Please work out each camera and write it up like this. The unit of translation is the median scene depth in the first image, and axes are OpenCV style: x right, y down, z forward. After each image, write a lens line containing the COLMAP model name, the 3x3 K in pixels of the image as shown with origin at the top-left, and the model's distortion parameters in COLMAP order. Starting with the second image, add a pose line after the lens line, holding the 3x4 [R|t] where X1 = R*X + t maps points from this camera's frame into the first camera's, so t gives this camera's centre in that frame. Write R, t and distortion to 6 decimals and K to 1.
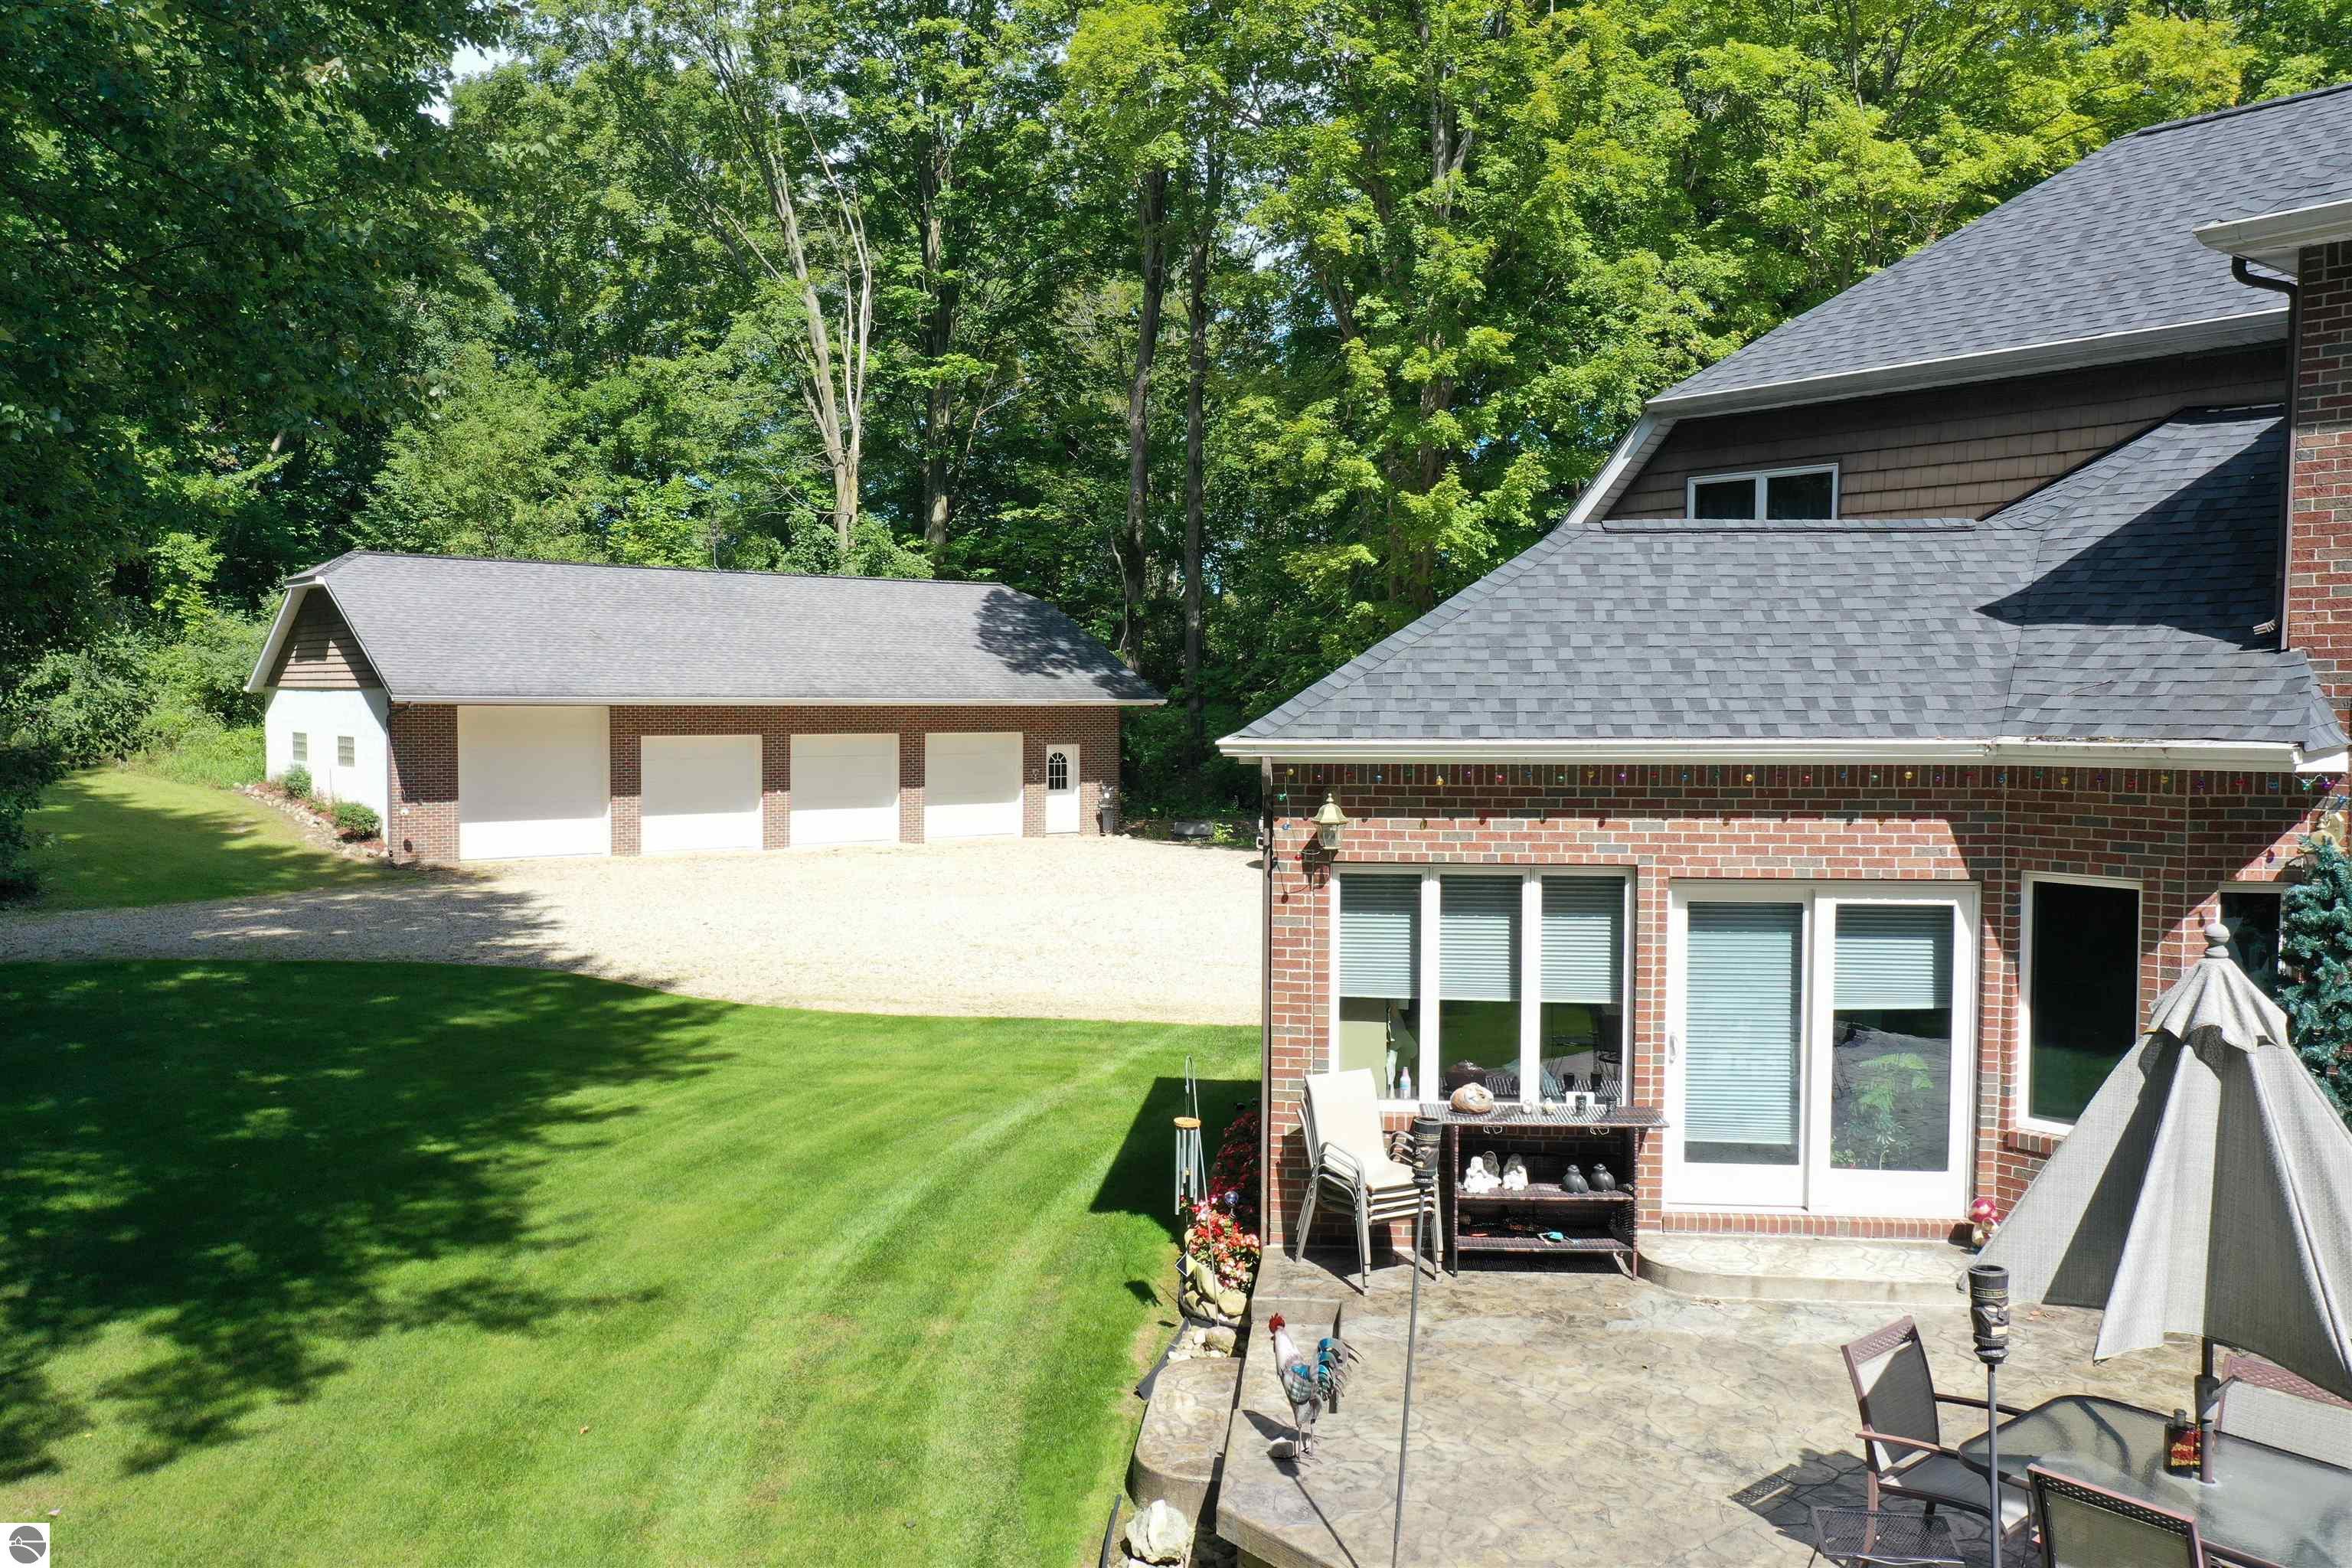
lens RADIAL K [[1844.4, 0, 1176.0], [0, 1844.4, 784.0], [0, 0, 1]] dist [0.001237, 0.007546]
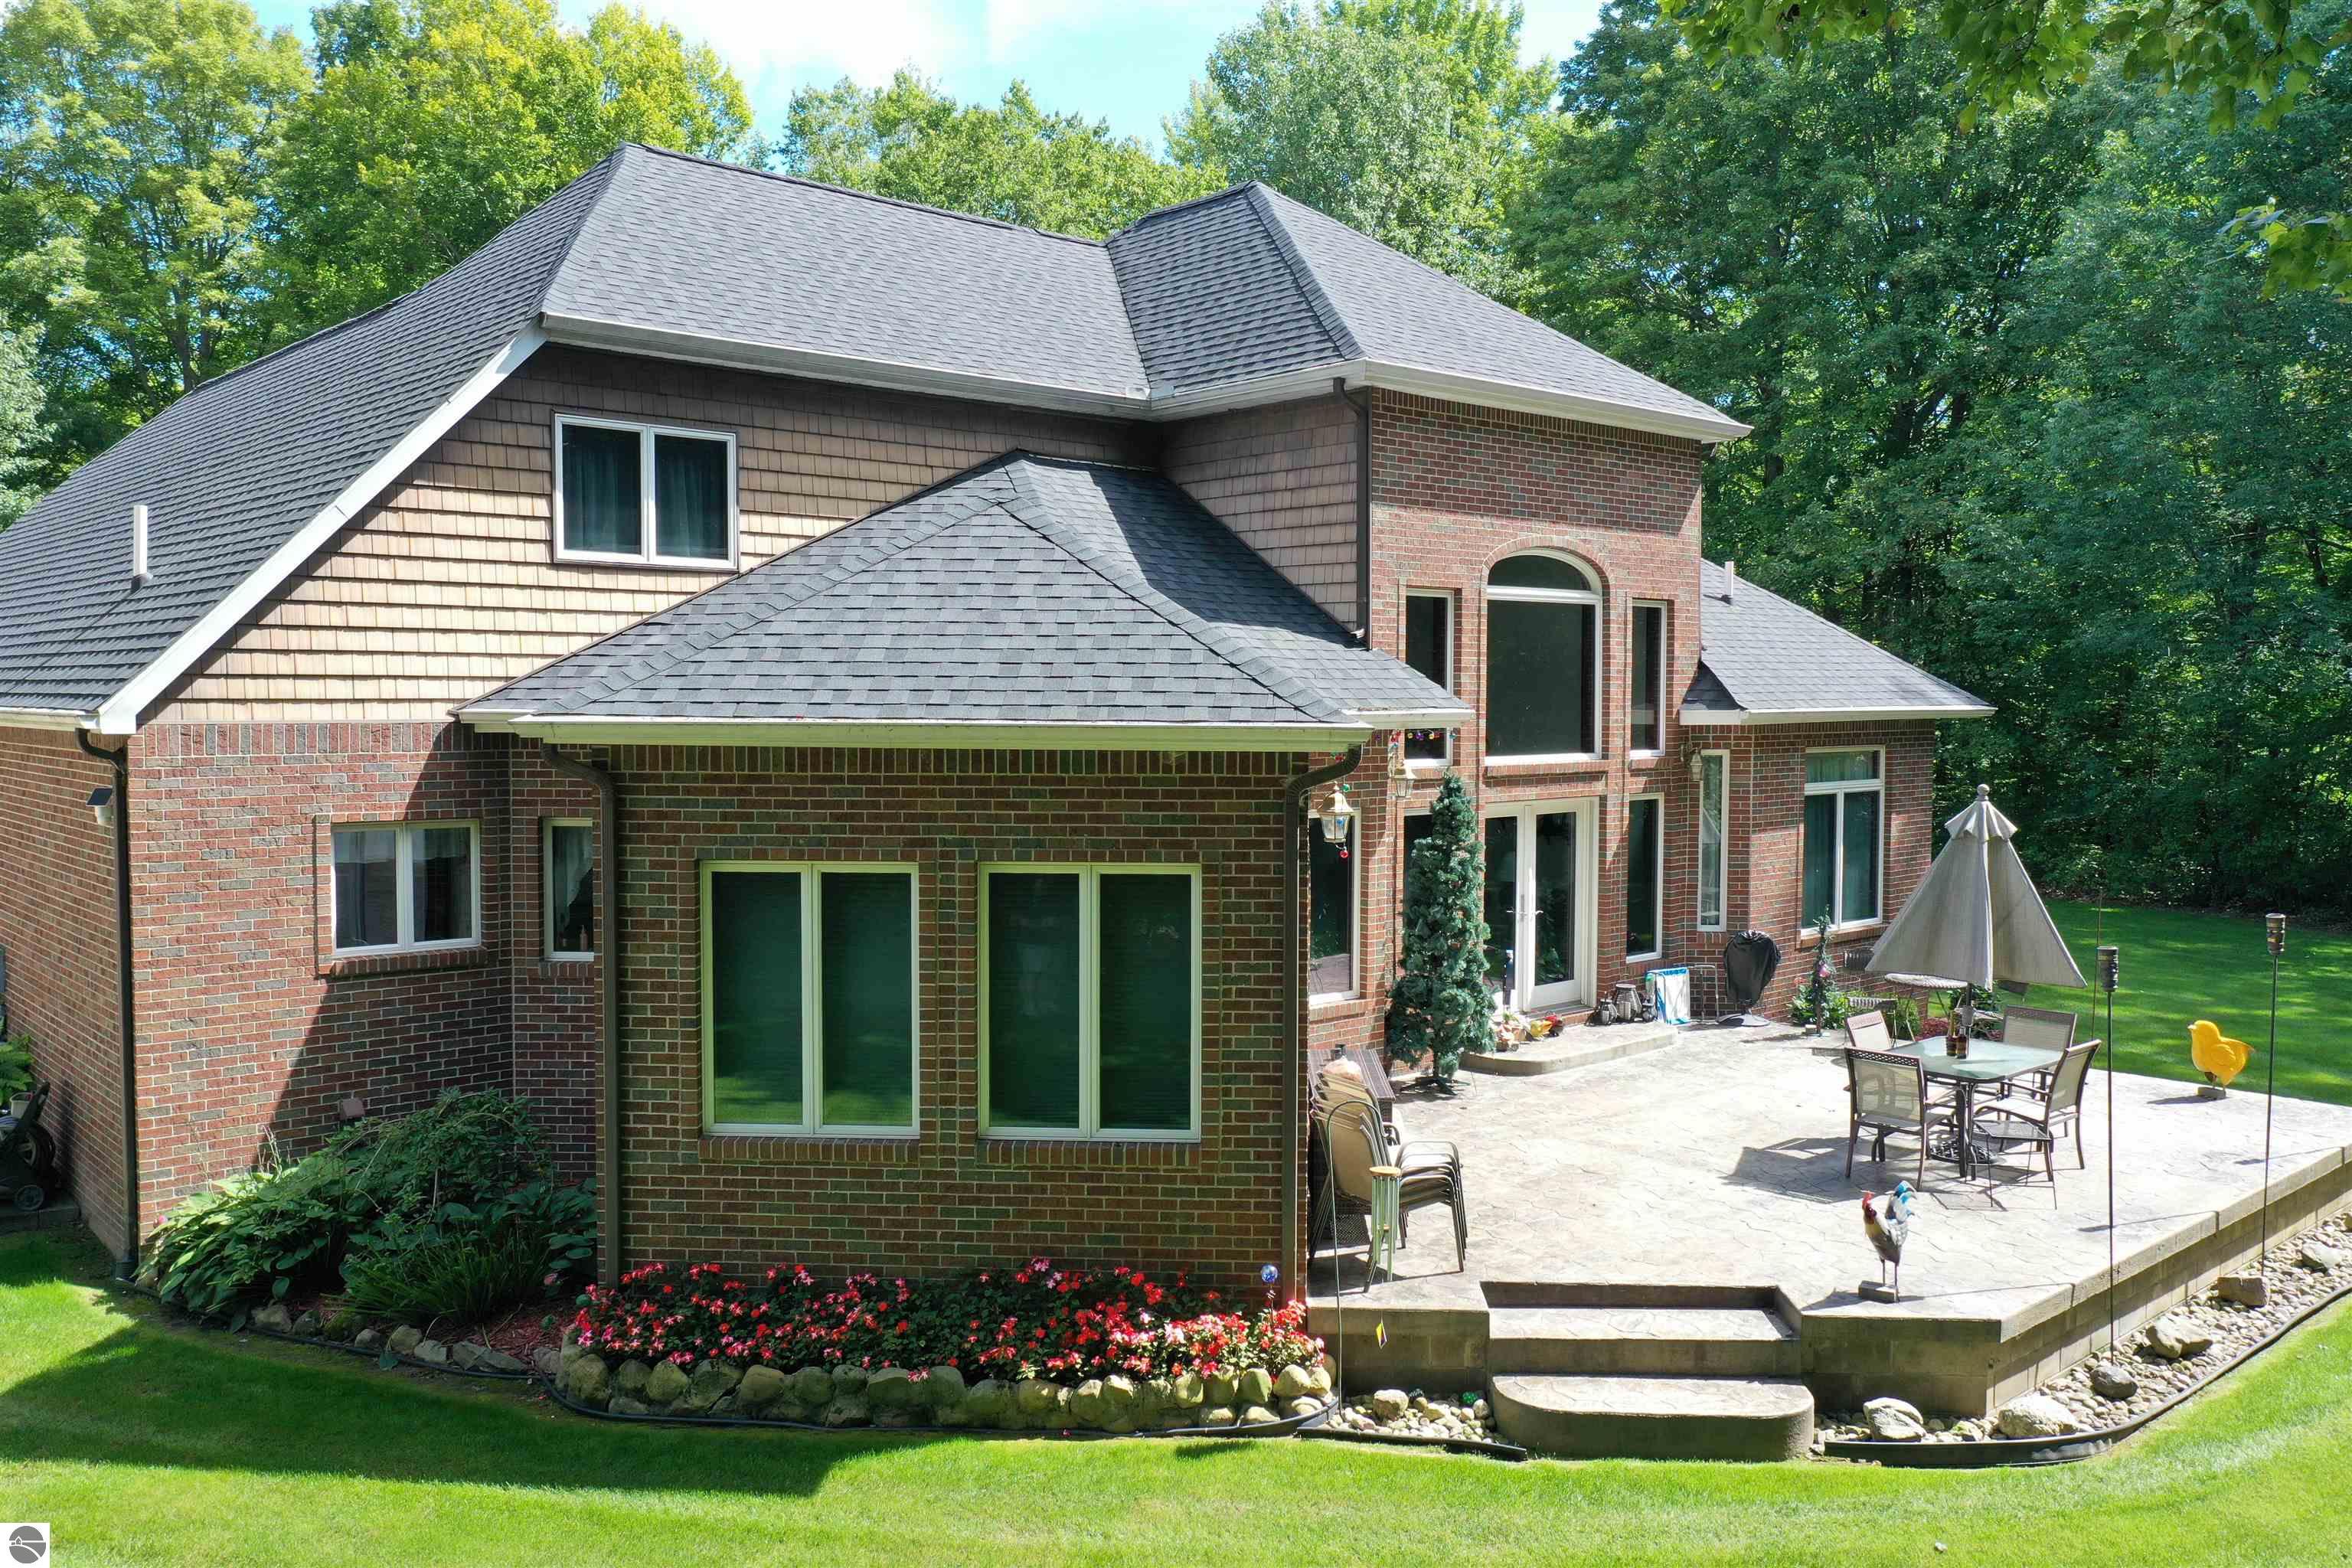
lens RADIAL K [[1838.9, 0, 1169.1], [0, 1838.9, 794.6], [0, 0, 1]] dist [0.004917, -0.004093]
pose [[-0.034882, -0.058544, 0.997675, -0.257086], [0.048903, 0.996987, 0.060213, -0.014396], [-0.998194, 0.050890, -0.031914, 0.343590]]
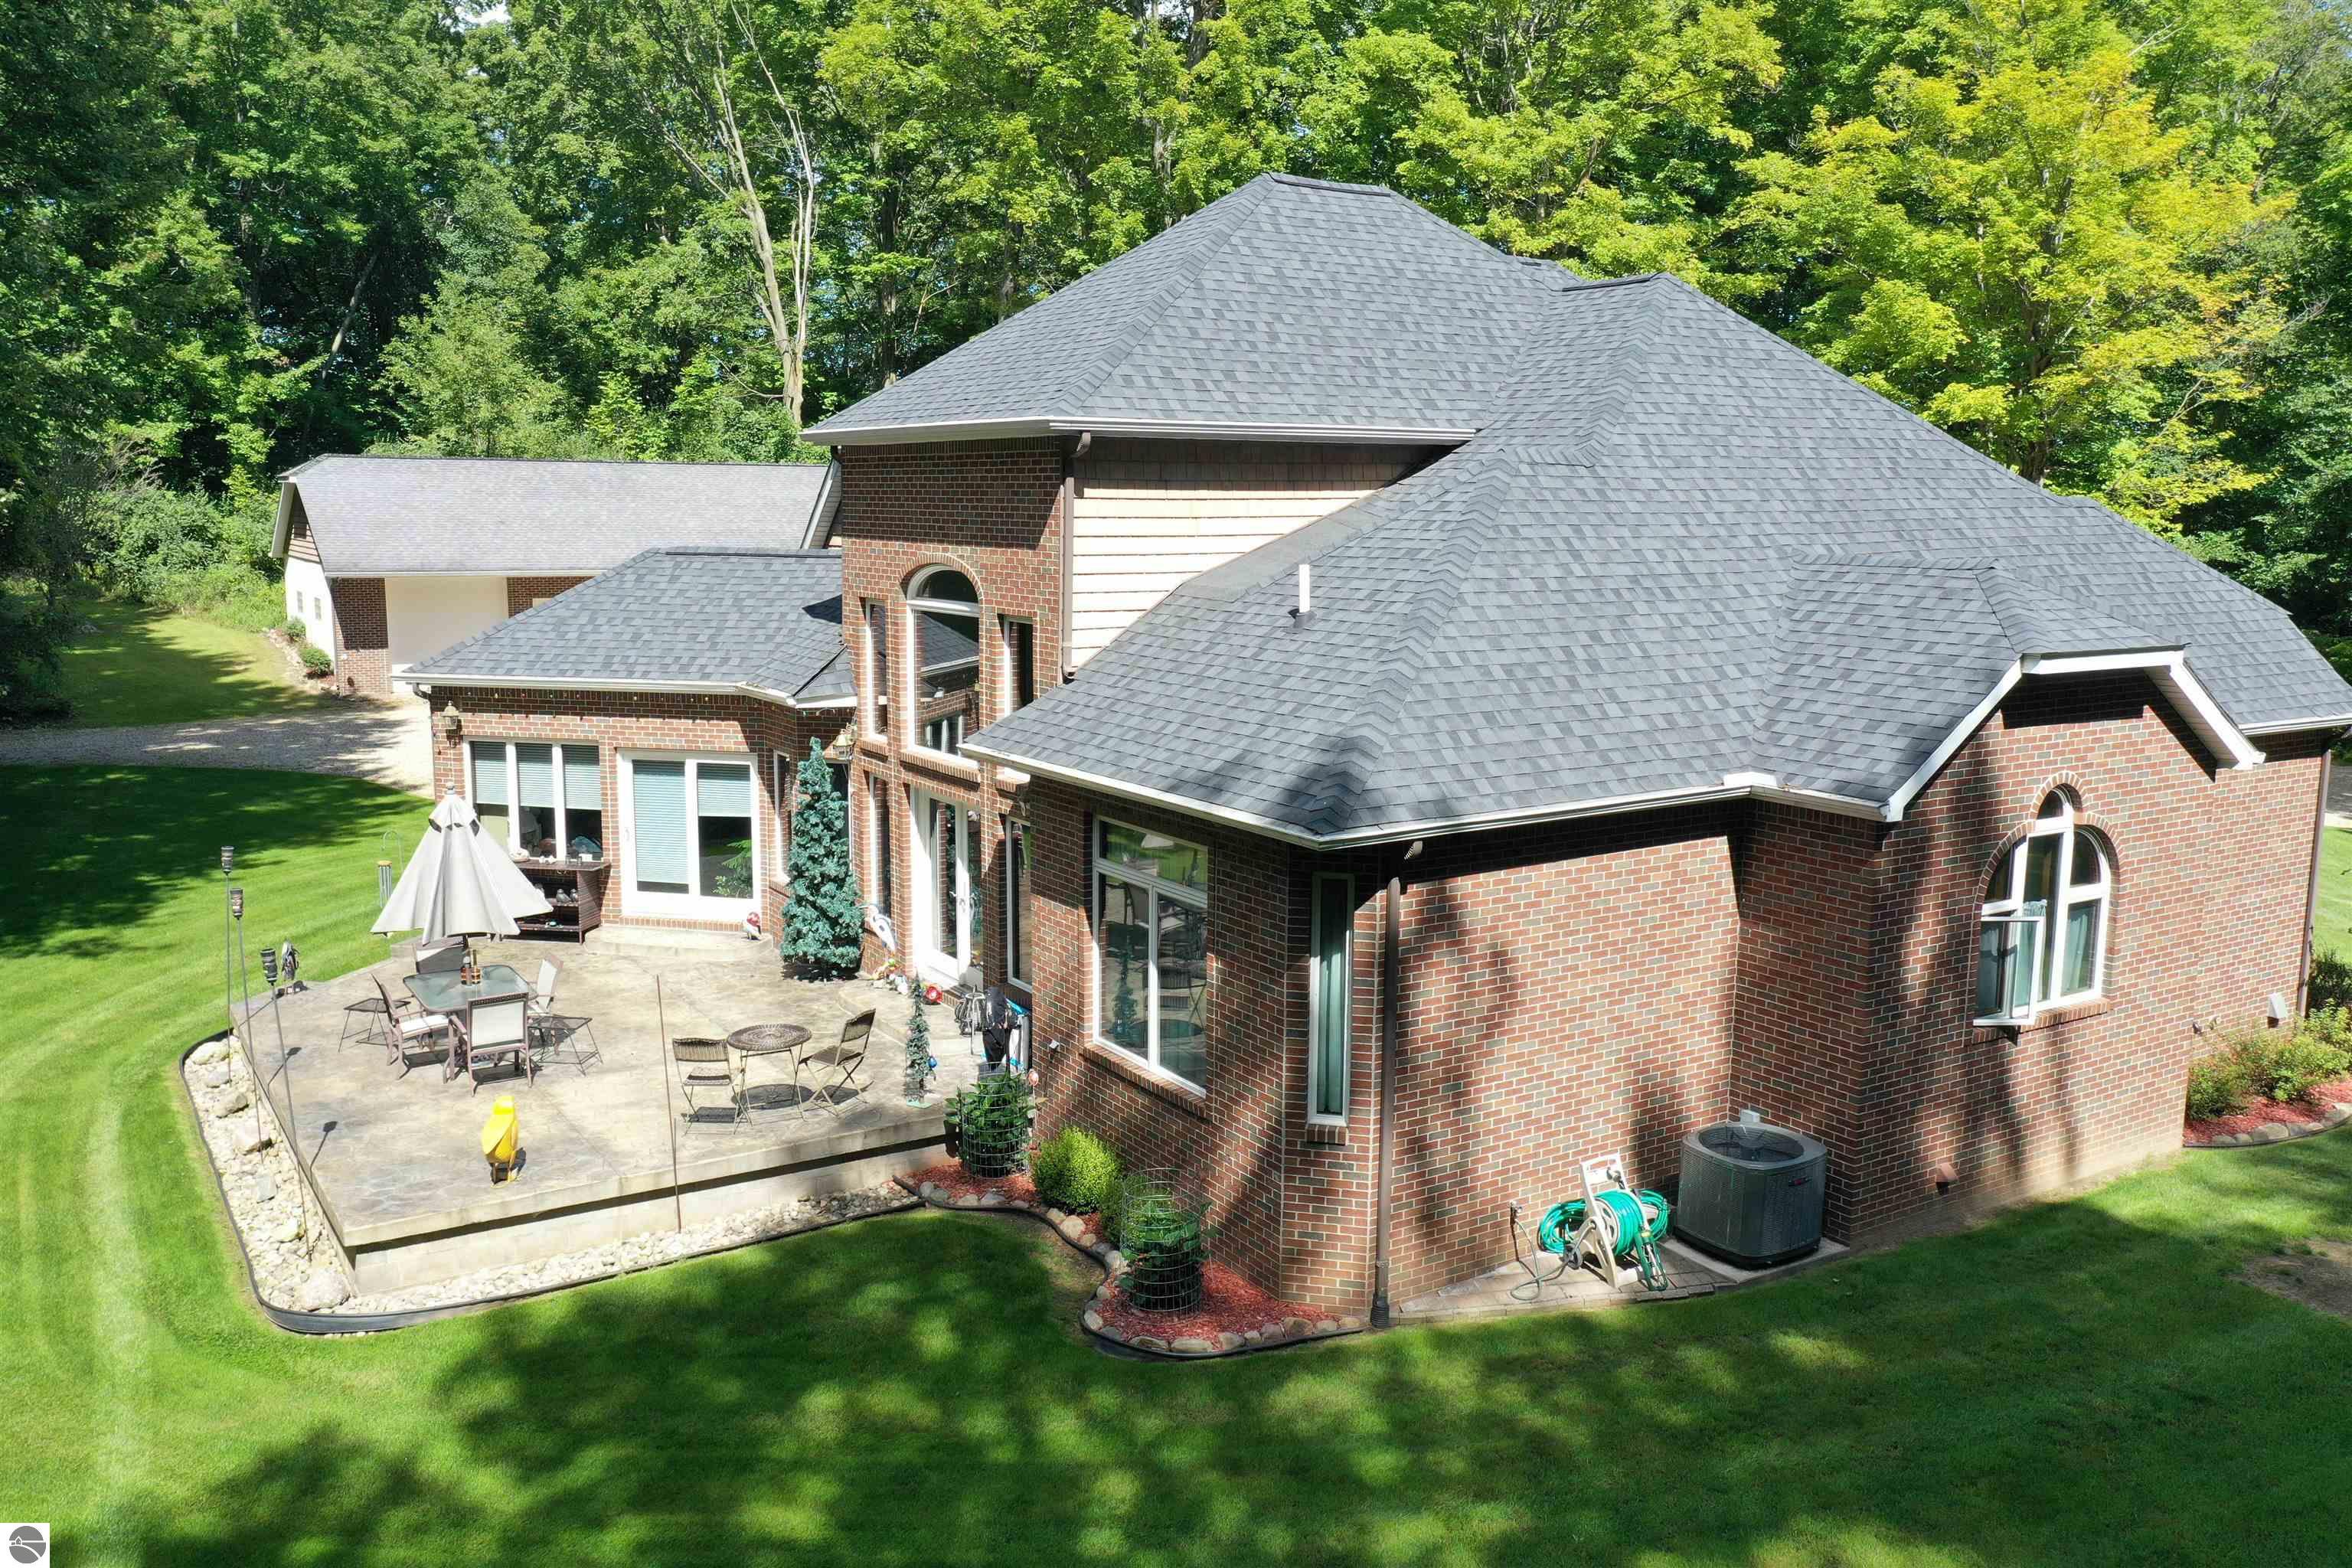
lens RADIAL K [[1838.9, 0, 1169.1], [0, 1838.9, 794.6], [0, 0, 1]] dist [0.004917, -0.004093]
pose [[0.992871, 0.023024, -0.116949, 0.337857], [-0.010188, 0.993969, 0.109191, -0.037265], [0.118758, -0.107221, 0.987117, -0.272973]]
